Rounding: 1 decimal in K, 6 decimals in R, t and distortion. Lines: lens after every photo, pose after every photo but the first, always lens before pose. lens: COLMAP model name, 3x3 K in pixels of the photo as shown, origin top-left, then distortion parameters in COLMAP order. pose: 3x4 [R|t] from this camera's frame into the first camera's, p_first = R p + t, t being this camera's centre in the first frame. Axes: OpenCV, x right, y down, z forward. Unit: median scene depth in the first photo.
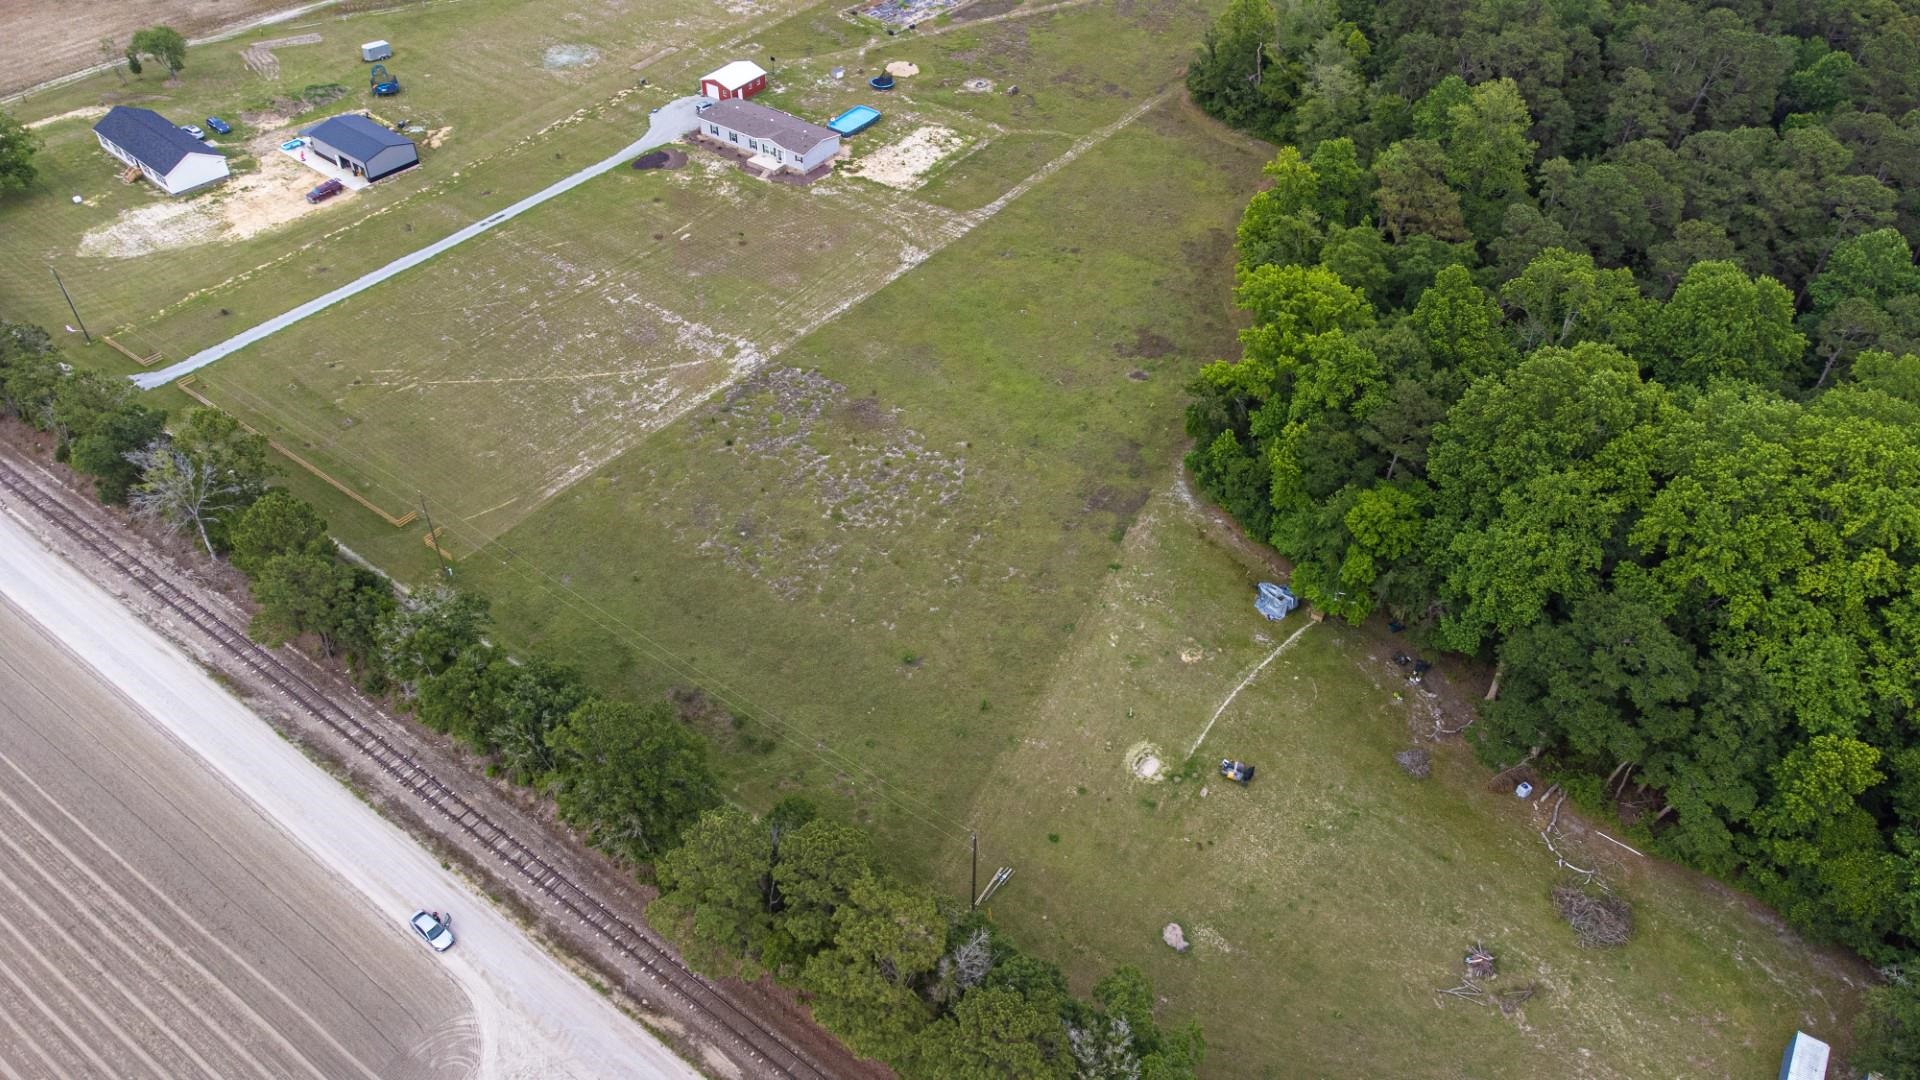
lens RADIAL K [[1429.5, 0, 955.6], [0, 1429.5, 540.5], [0, 0, 1]] dist [0.007644, 0.095889]
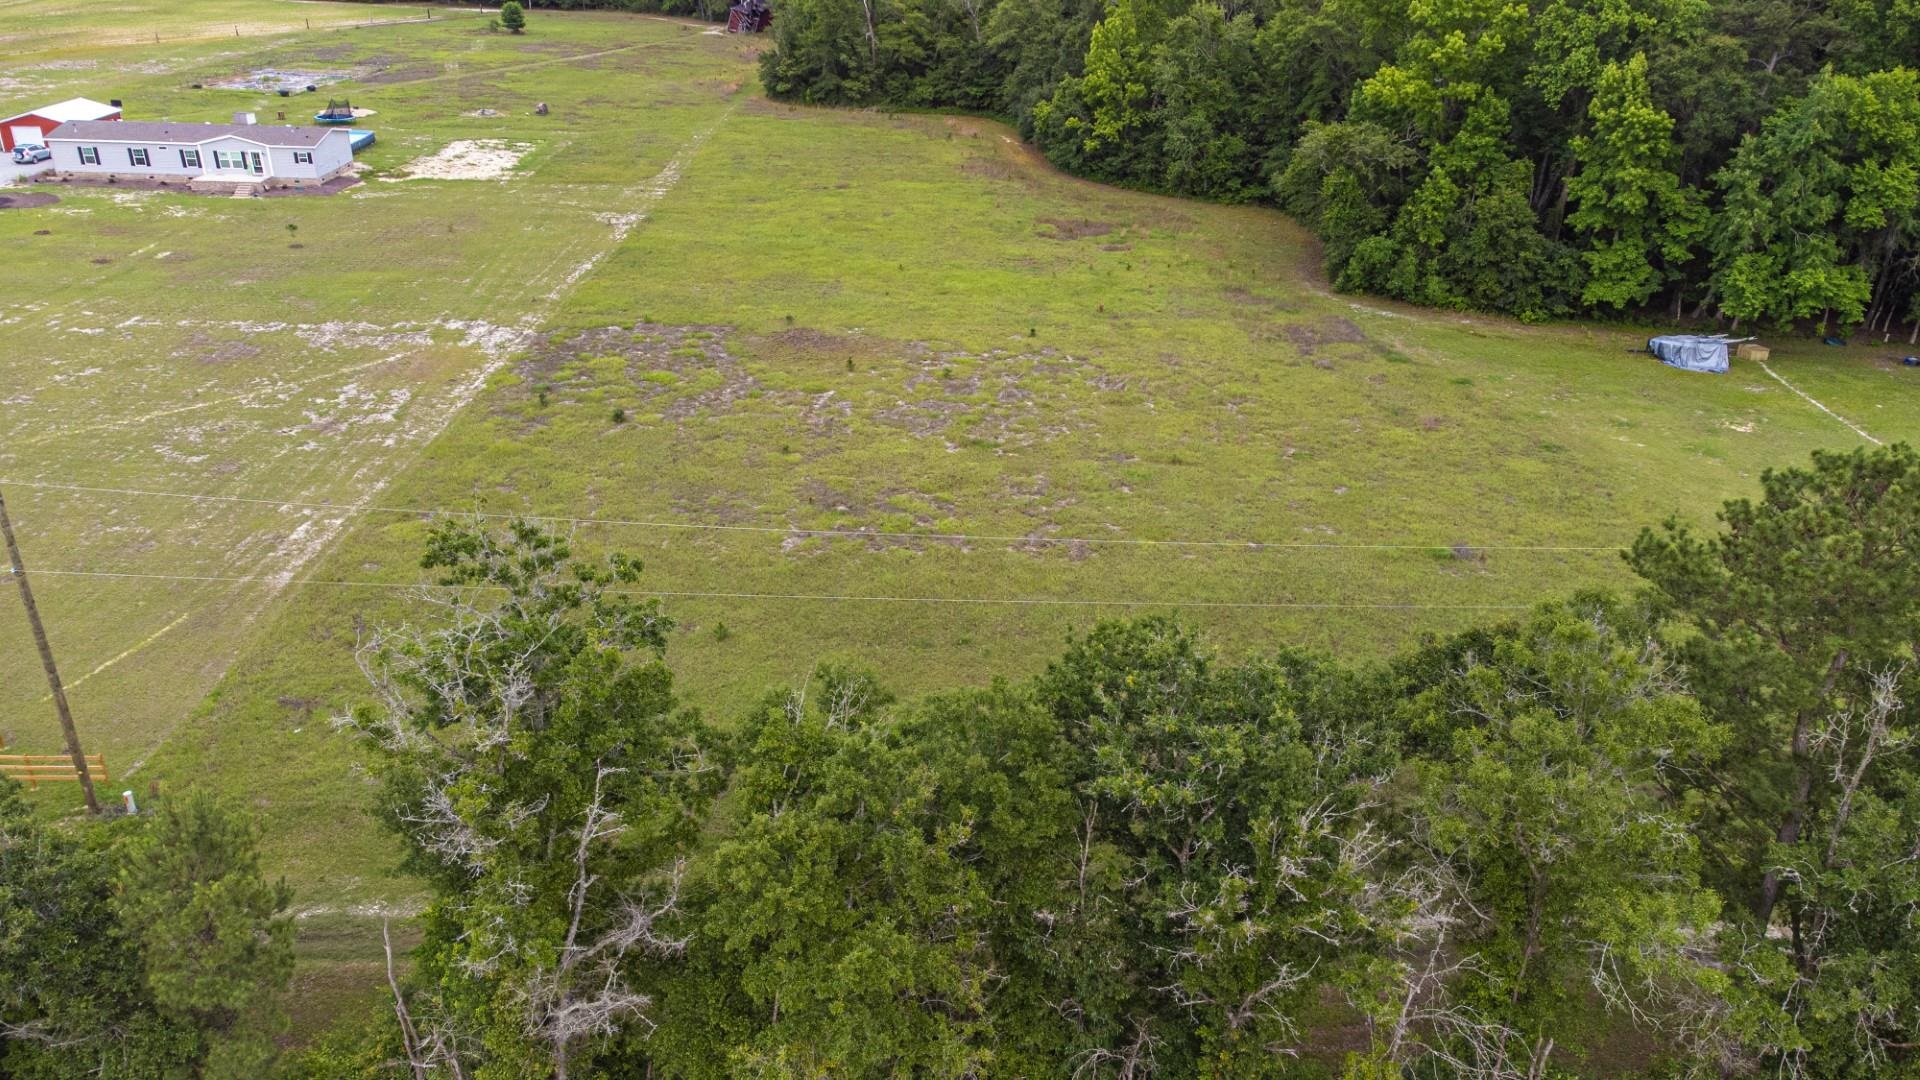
lens RADIAL K [[1430.7, 0, 955.1], [0, 1430.7, 539.4], [0, 0, 1]] dist [0.002842, 0.080857]
pose [[0.796388, -0.251540, 0.549994, -0.275602], [0.392711, 0.906681, -0.153972, 0.062610], [-0.459939, 0.338610, 0.820853, 0.506587]]
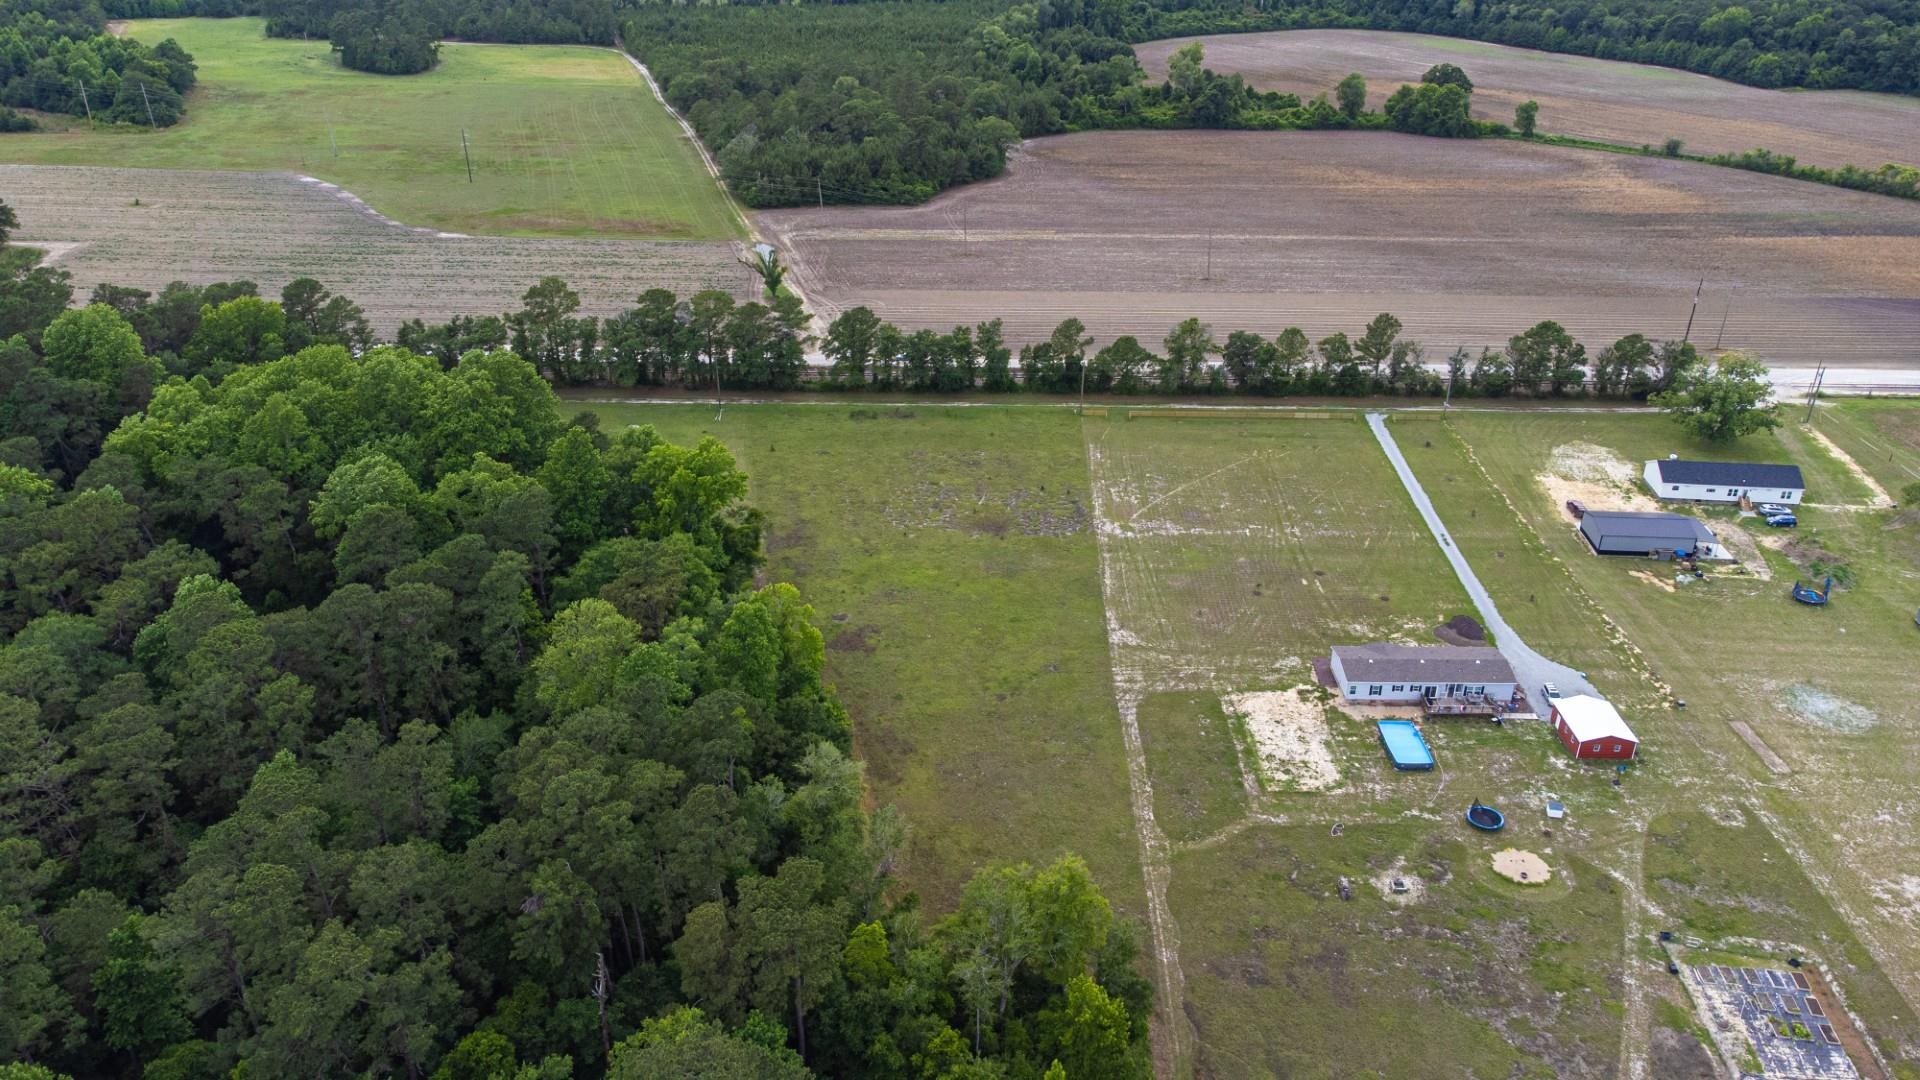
lens RADIAL K [[1425.2, 0, 957.7], [0, 1425.2, 540.0], [0, 0, 1]] dist [0.011577, 0.070475]
pose [[-0.811866, 0.257979, -0.523756, 0.570625], [-0.396513, 0.414833, 0.818957, -1.002254], [0.428545, 0.872560, -0.234497, 1.131761]]
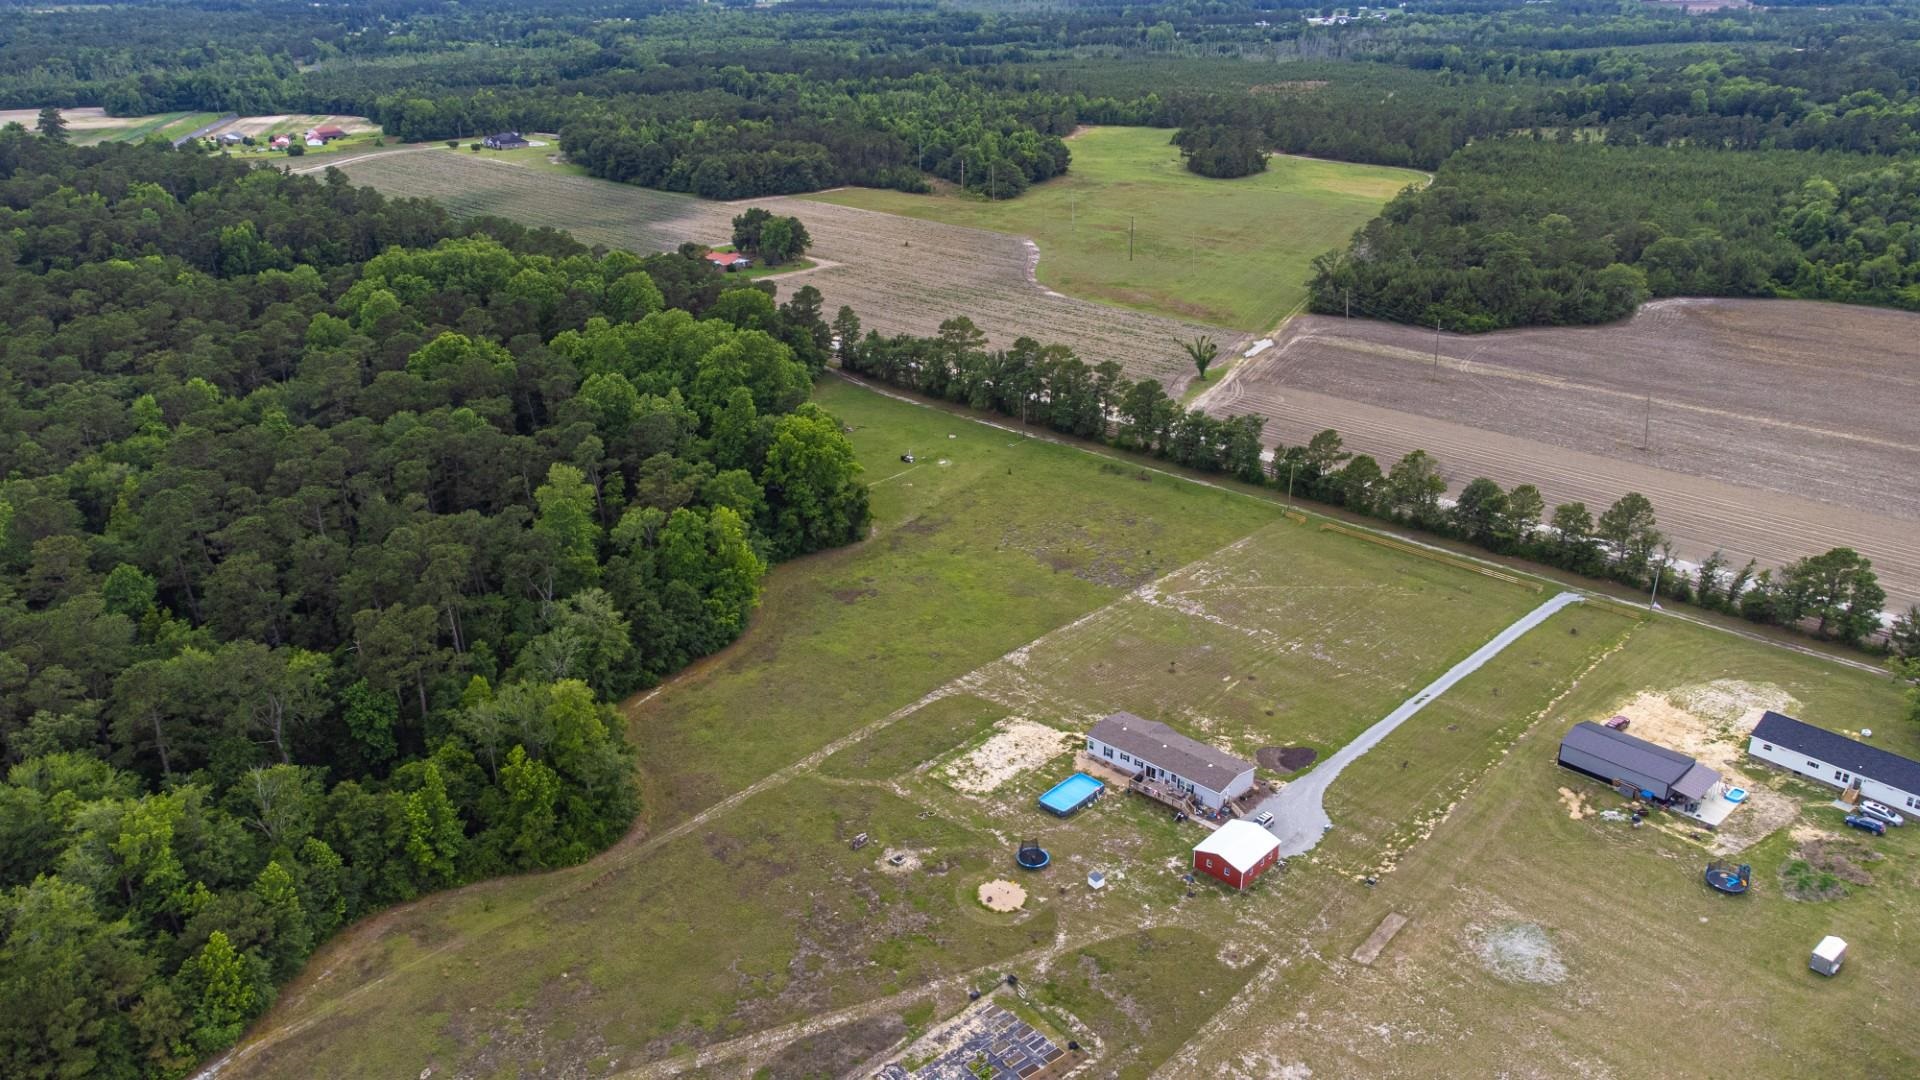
lens RADIAL K [[1425.2, 0, 957.7], [0, 1425.2, 540.0], [0, 0, 1]] dist [0.011577, 0.070475]
pose [[-0.992683, -0.048221, 0.110706, -0.103446], [0.078821, 0.435787, 0.896592, -1.259703], [-0.091479, 0.898757, -0.428797, 1.412090]]
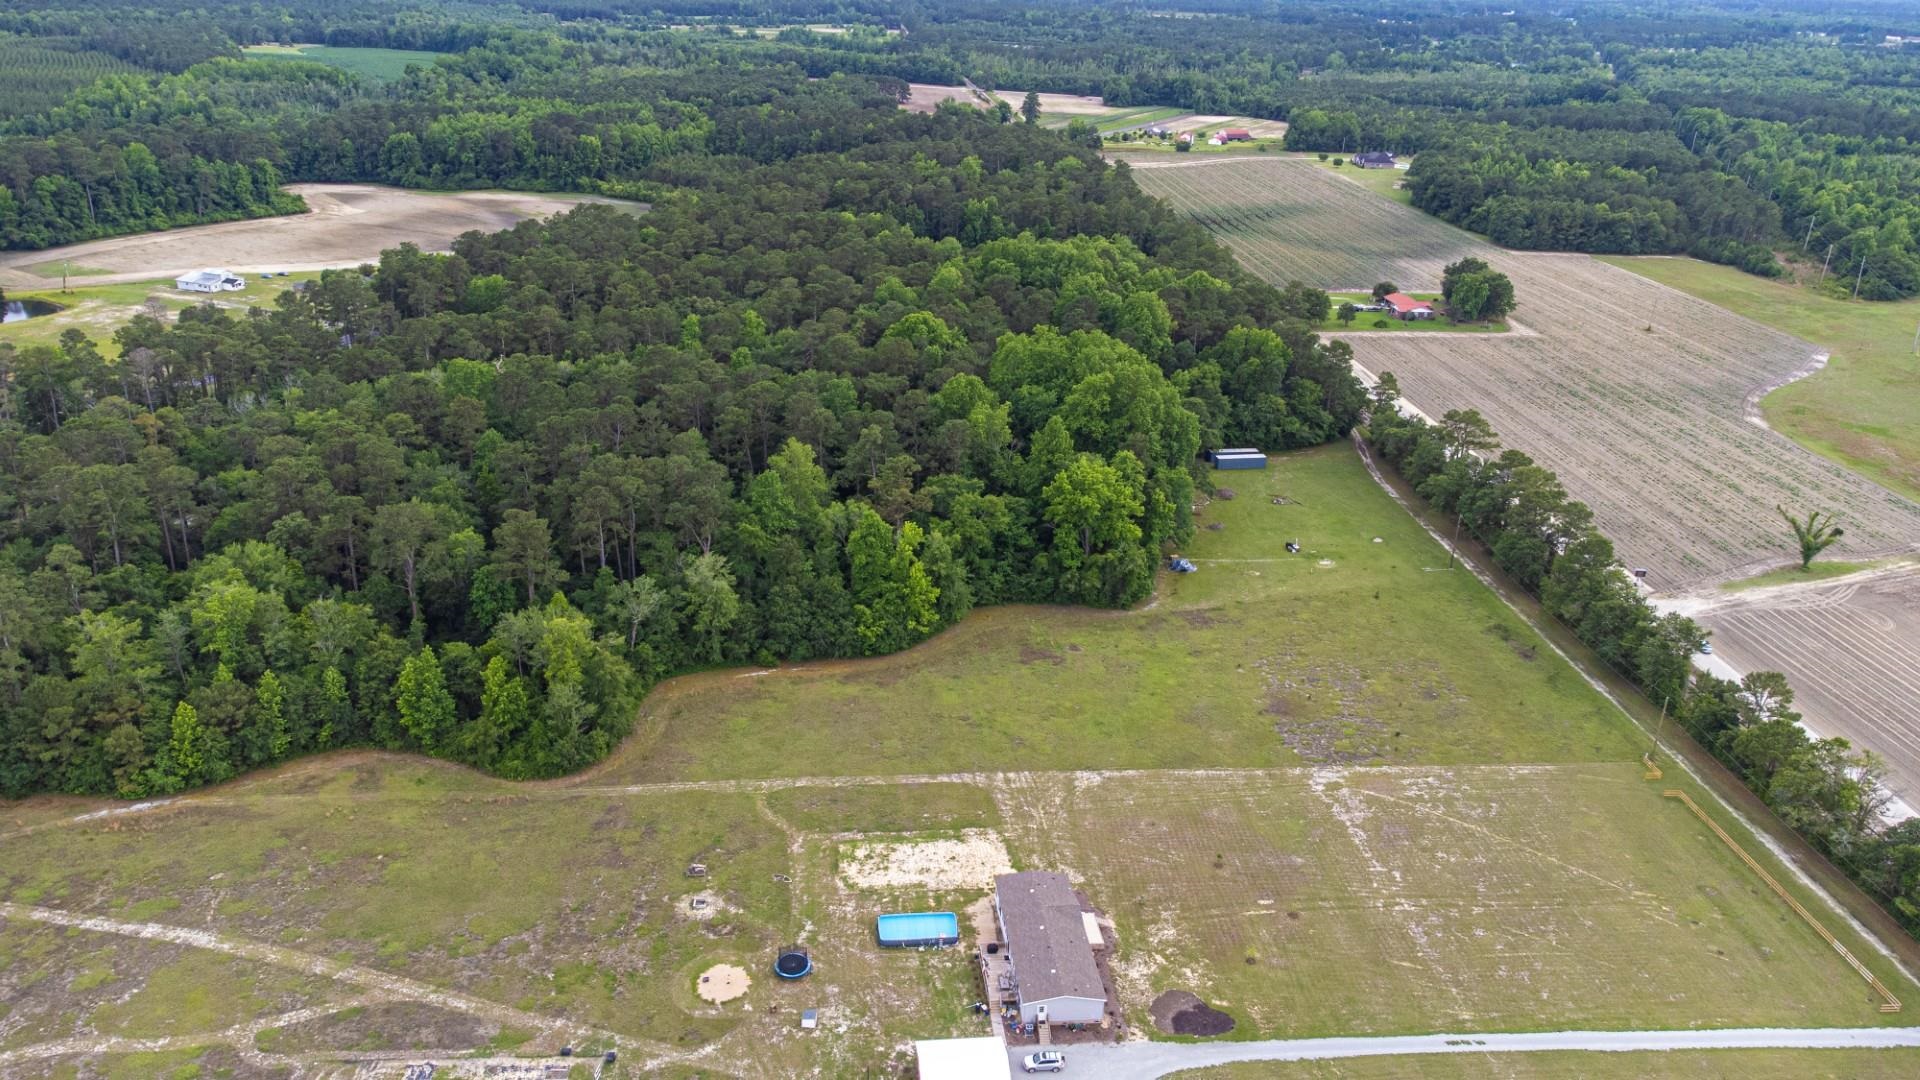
lens RADIAL K [[1425.2, 0, 957.7], [0, 1425.2, 540.0], [0, 0, 1]] dist [0.011577, 0.070475]
pose [[-0.671696, -0.312632, 0.671629, -0.576633], [0.461118, 0.533129, 0.709326, -1.025425], [-0.579823, 0.786152, -0.213940, 1.139524]]
